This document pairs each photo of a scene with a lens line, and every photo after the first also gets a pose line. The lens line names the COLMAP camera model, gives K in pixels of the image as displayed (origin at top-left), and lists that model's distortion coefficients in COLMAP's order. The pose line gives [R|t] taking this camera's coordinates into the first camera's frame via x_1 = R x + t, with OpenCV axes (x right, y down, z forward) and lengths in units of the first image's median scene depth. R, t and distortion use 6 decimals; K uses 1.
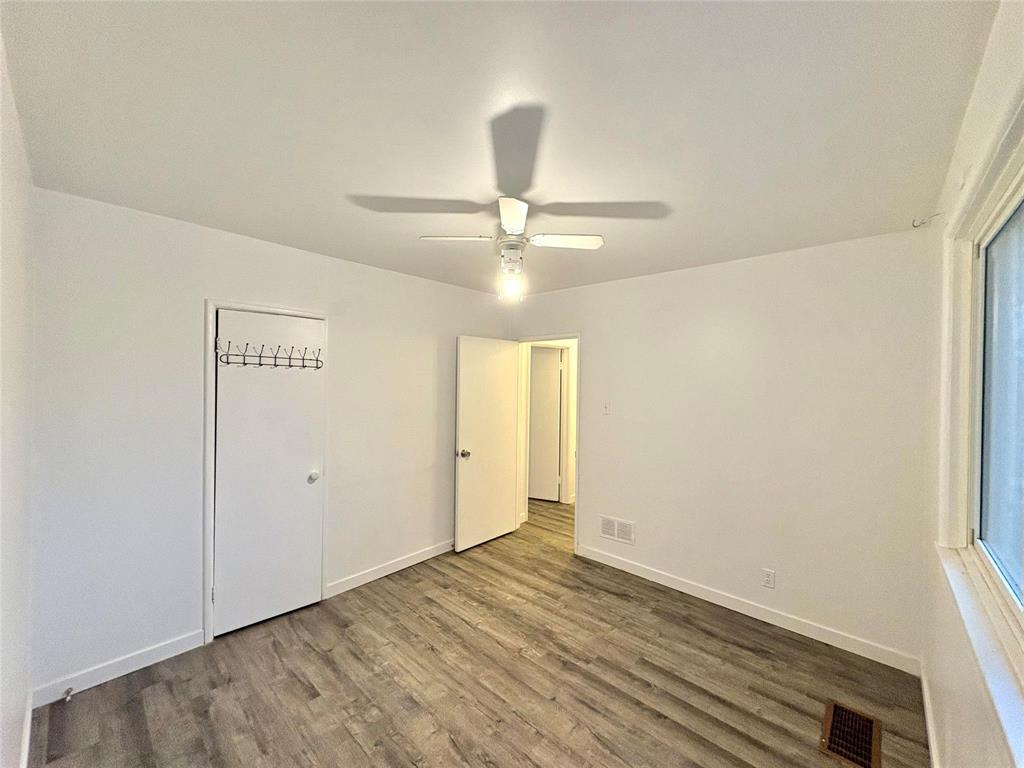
lens RADIAL K [[406.1, 0, 513.6], [0, 406.1, 381.2], [0, 0, 1]] dist [-0.000969, 0.000102]
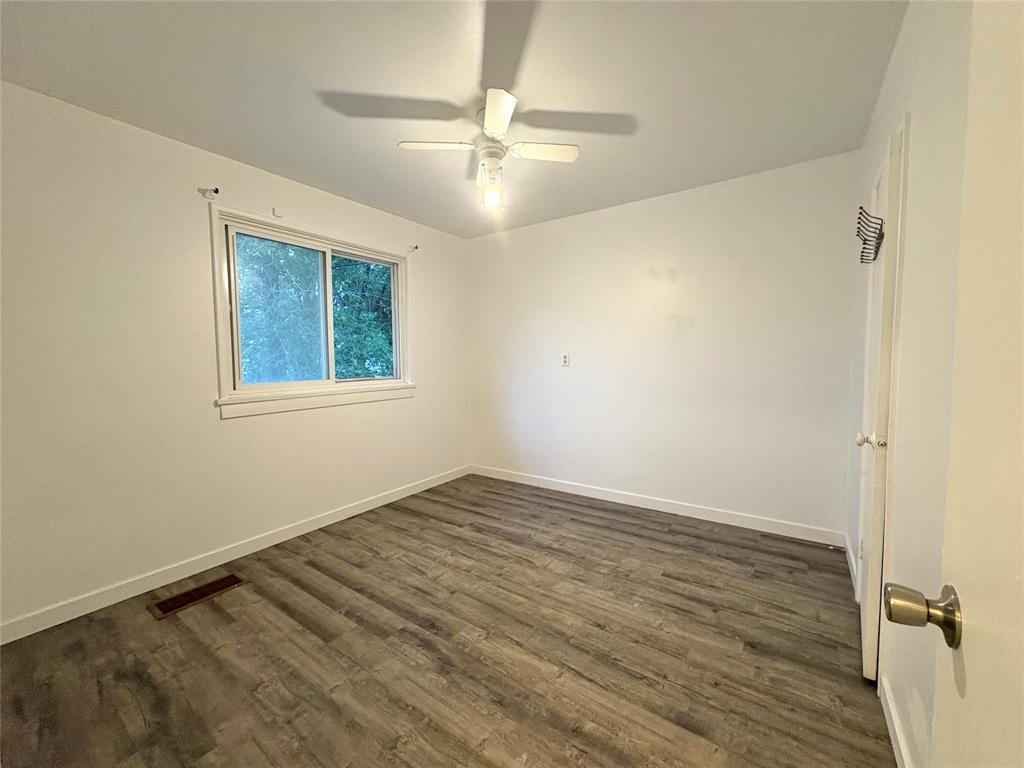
lens RADIAL K [[406.1, 0, 513.6], [0, 406.1, 381.2], [0, 0, 1]] dist [-0.000969, 0.000102]
pose [[-0.991655, 0.004055, -0.128859, 0.068048], [-0.003784, 0.998159, 0.060526, 0.150609], [0.128868, 0.060508, -0.989814, 1.837604]]
